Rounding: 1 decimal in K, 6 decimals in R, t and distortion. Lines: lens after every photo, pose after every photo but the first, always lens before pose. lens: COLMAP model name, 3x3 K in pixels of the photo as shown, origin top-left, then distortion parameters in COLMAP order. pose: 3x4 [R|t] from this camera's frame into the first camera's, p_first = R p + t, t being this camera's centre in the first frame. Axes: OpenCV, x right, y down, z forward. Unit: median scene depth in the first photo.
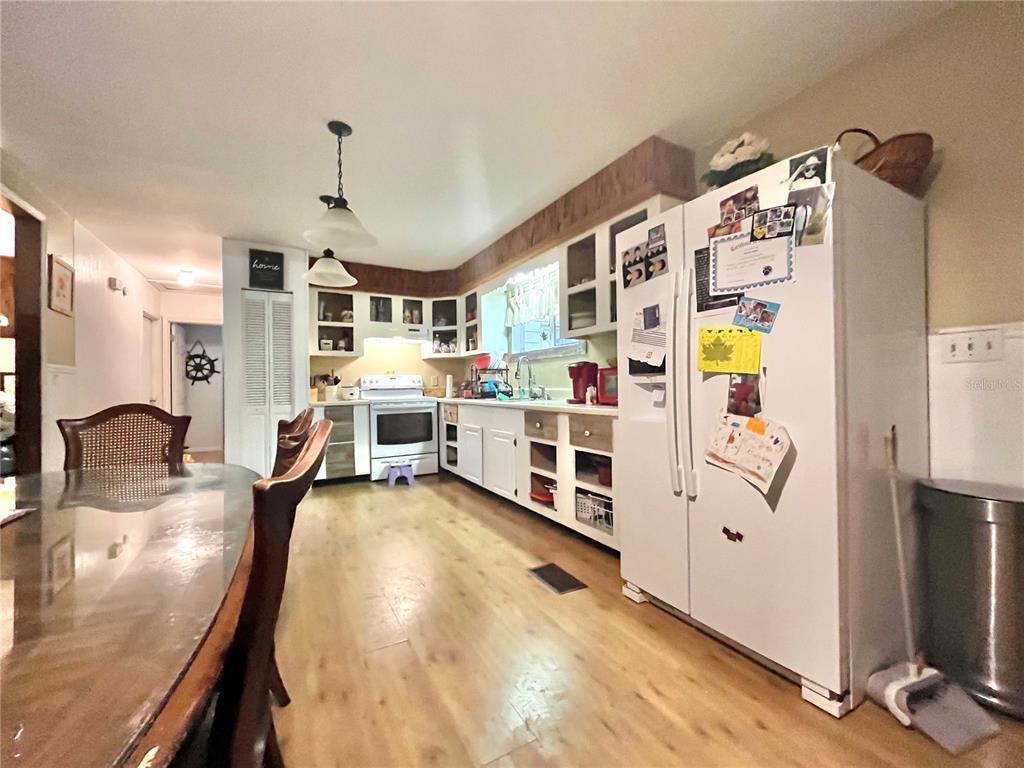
lens RADIAL K [[420.4, 0, 510.8], [0, 420.4, 385.1], [0, 0, 1]] dist [-0.002998, 0.000397]
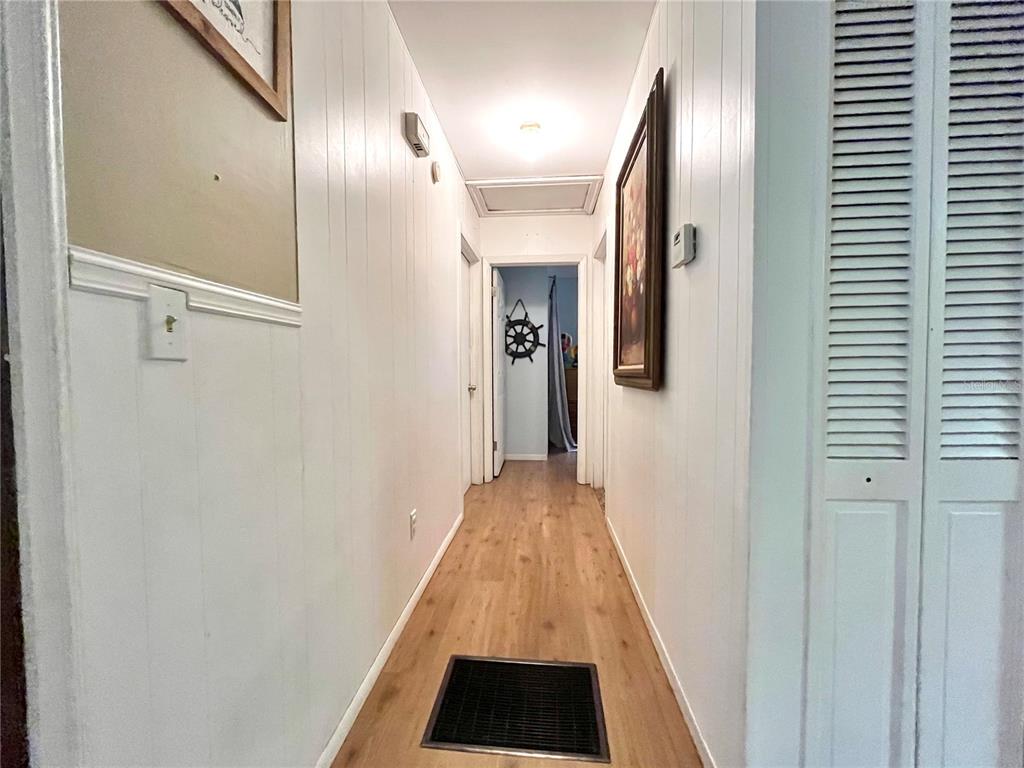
lens RADIAL K [[420.4, 0, 512.5], [0, 420.4, 382.8], [0, 0, 1]] dist [-0.002998, 0.000397]
pose [[0.836676, 0.023823, -0.547179, -0.376844], [0.002578, 0.998871, 0.047429, -0.002593], [0.547691, -0.041093, 0.835671, 0.416525]]
